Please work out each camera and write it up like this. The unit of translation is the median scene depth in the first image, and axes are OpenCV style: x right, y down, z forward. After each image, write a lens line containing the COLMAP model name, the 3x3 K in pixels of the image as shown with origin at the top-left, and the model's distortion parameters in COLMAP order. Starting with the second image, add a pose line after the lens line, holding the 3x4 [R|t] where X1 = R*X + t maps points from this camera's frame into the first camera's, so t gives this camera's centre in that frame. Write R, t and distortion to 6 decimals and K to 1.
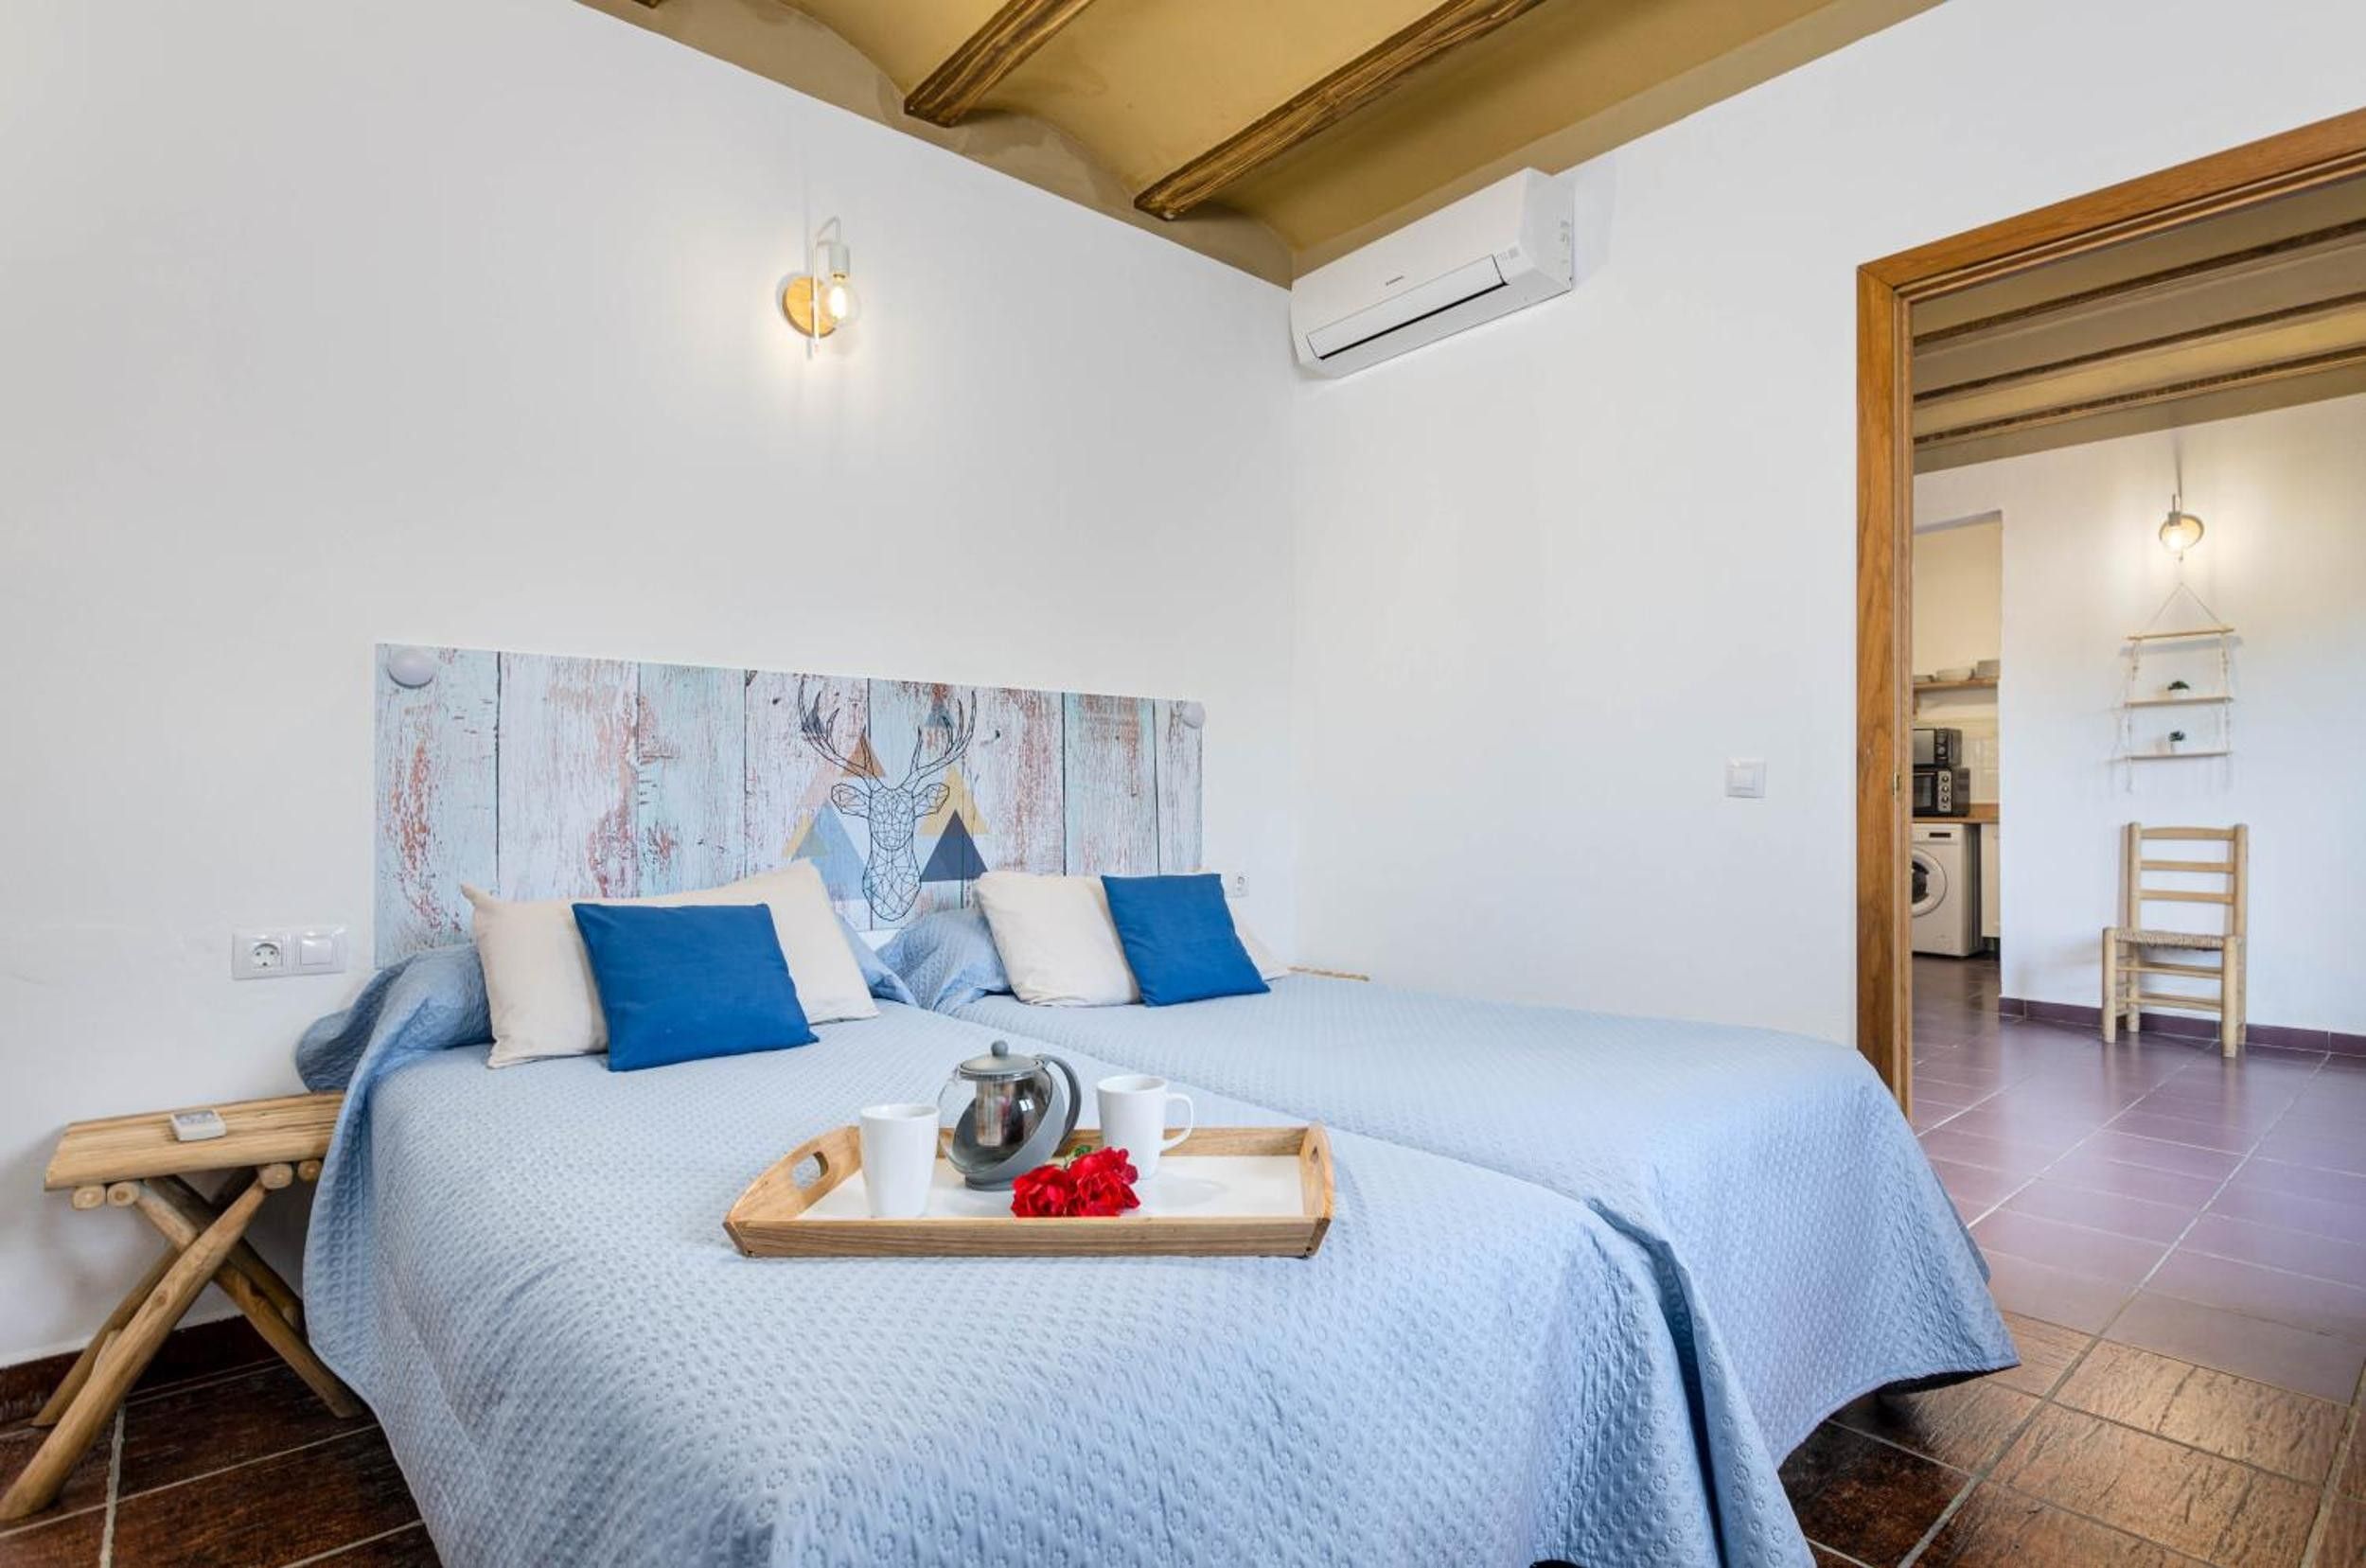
lens RADIAL K [[1168.2, 0, 1182.8], [0, 1168.2, 788.3], [0, 0, 1]] dist [0.000534, 0.000035]
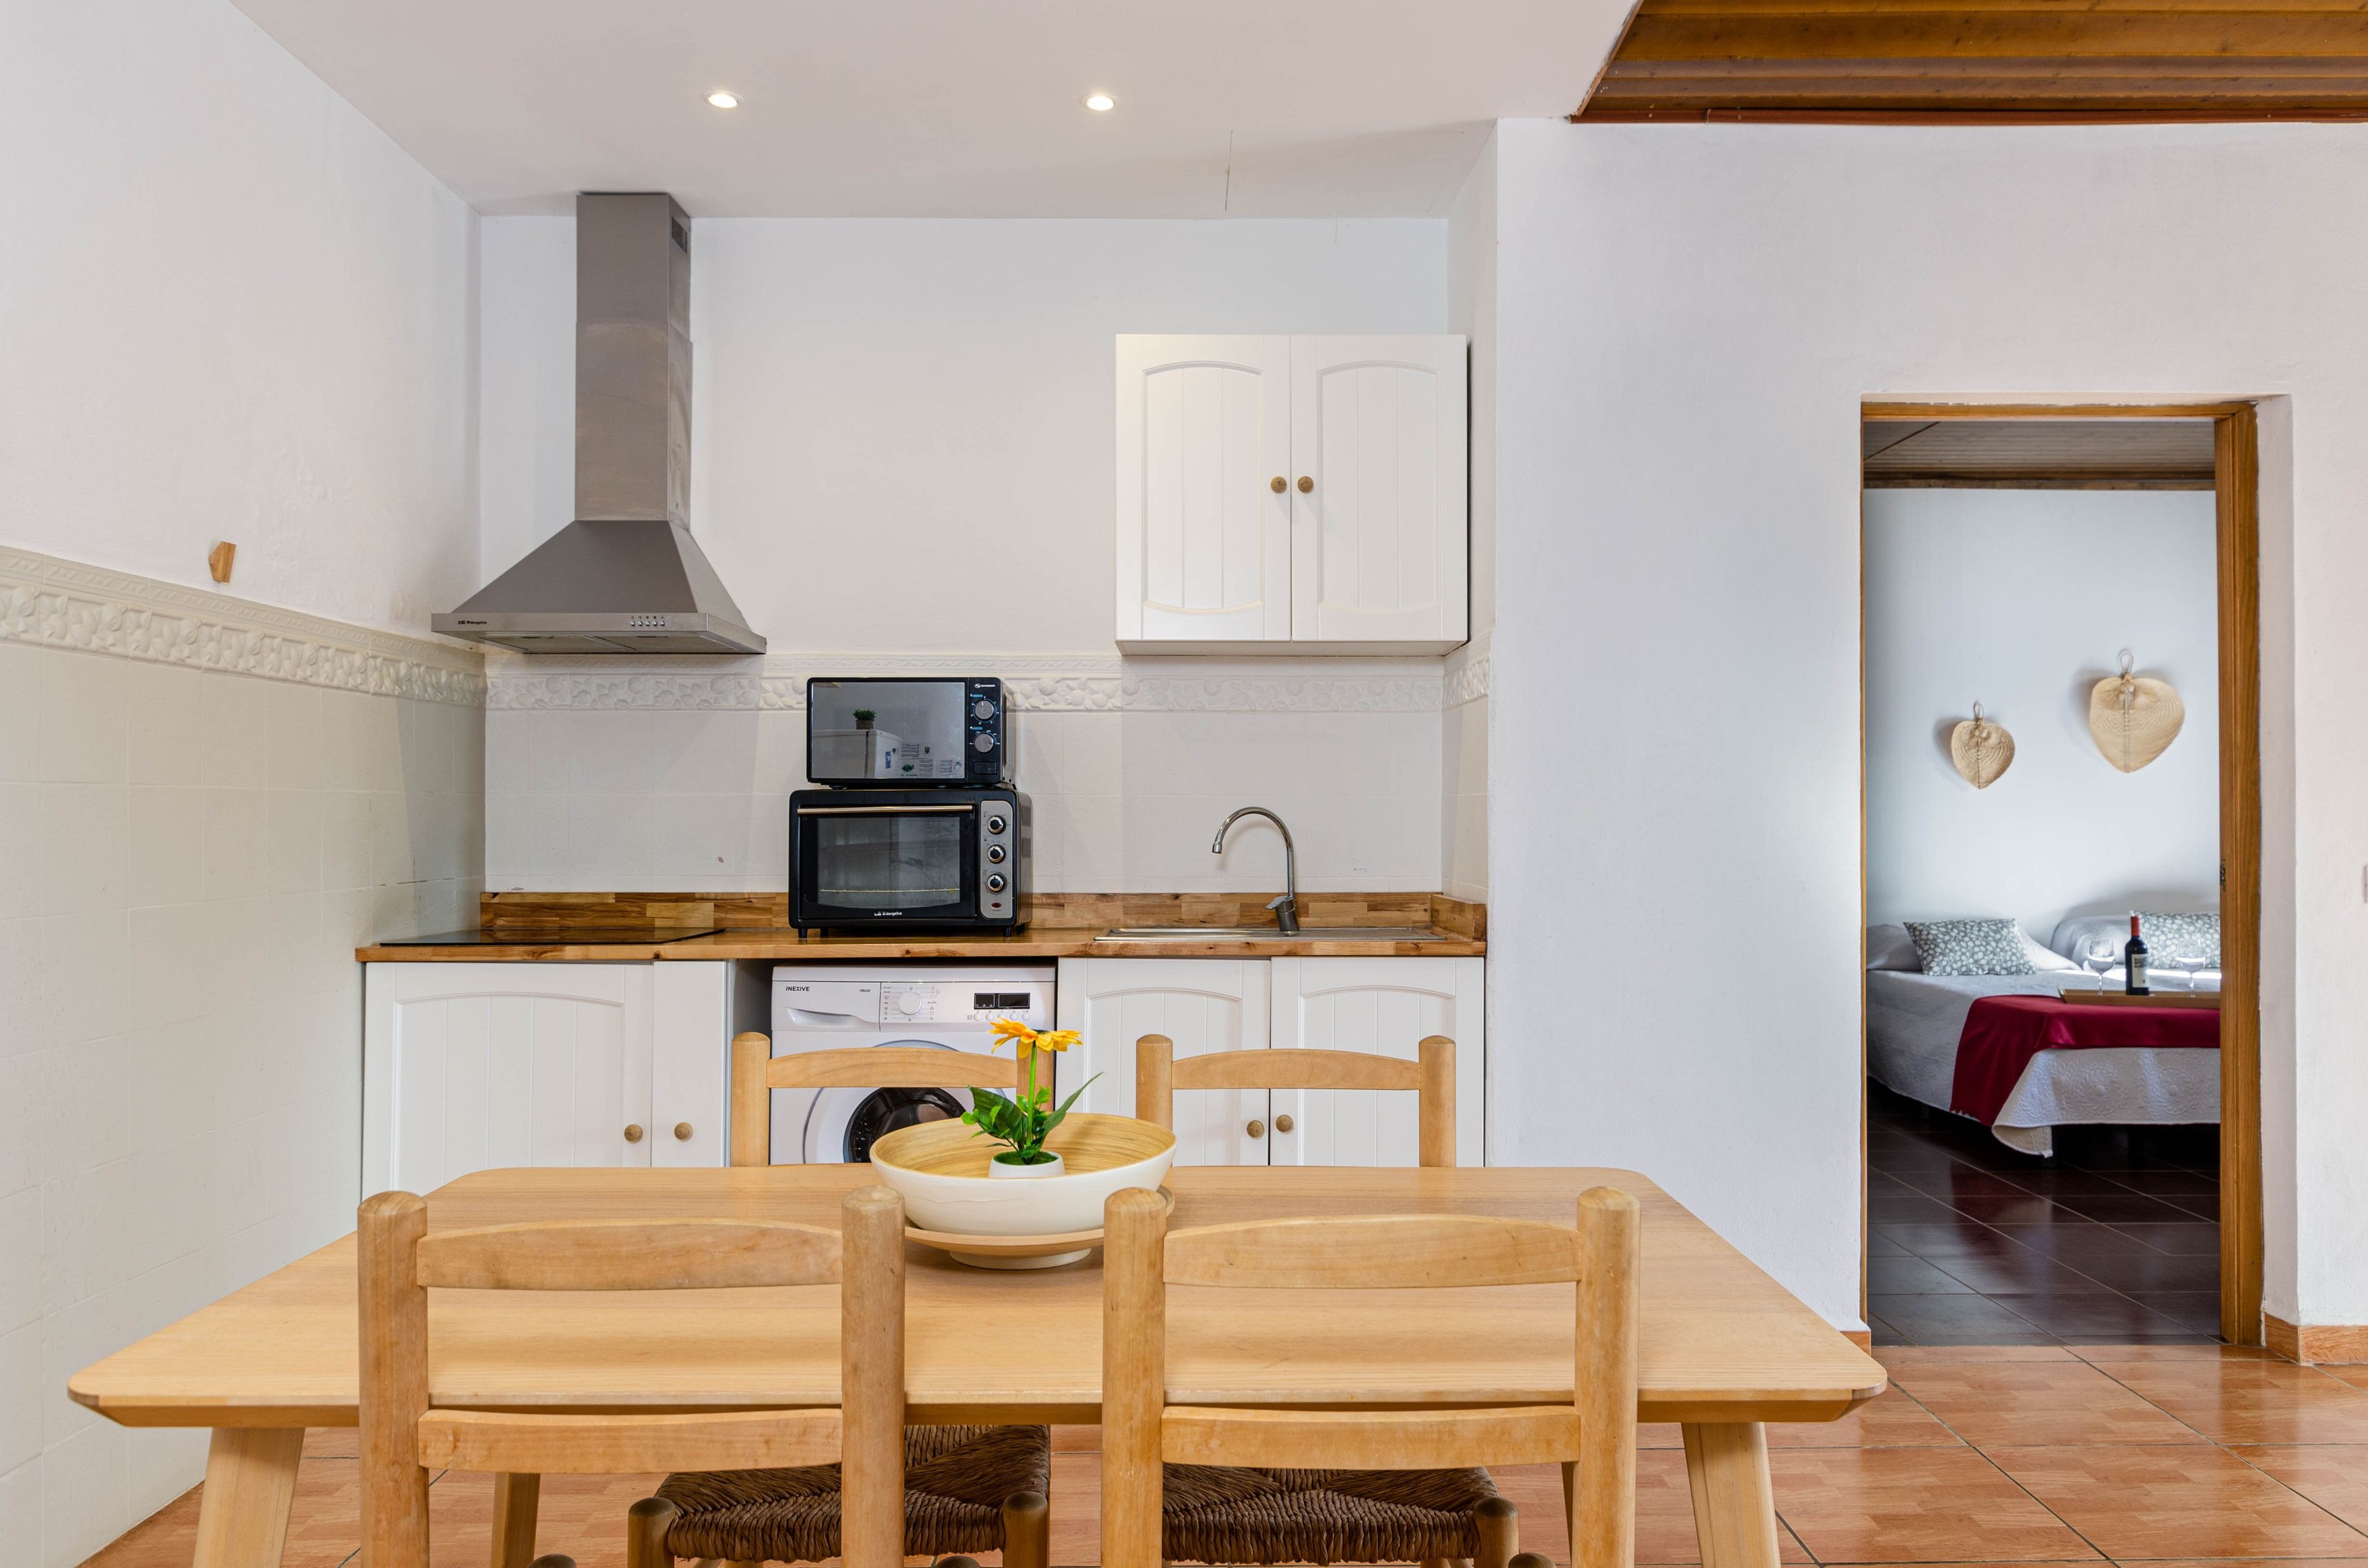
lens RADIAL K [[1088.5, 0, 1182.8], [0, 1088.5, 792.1], [0, 0, 1]] dist [-0.000147, 0.000005]
pose [[0.639663, 0.005231, 0.768637, 0.433226], [-0.000665, 0.999980, -0.006253, -0.015355], [-0.768655, 0.003489, 0.639654, 0.743196]]
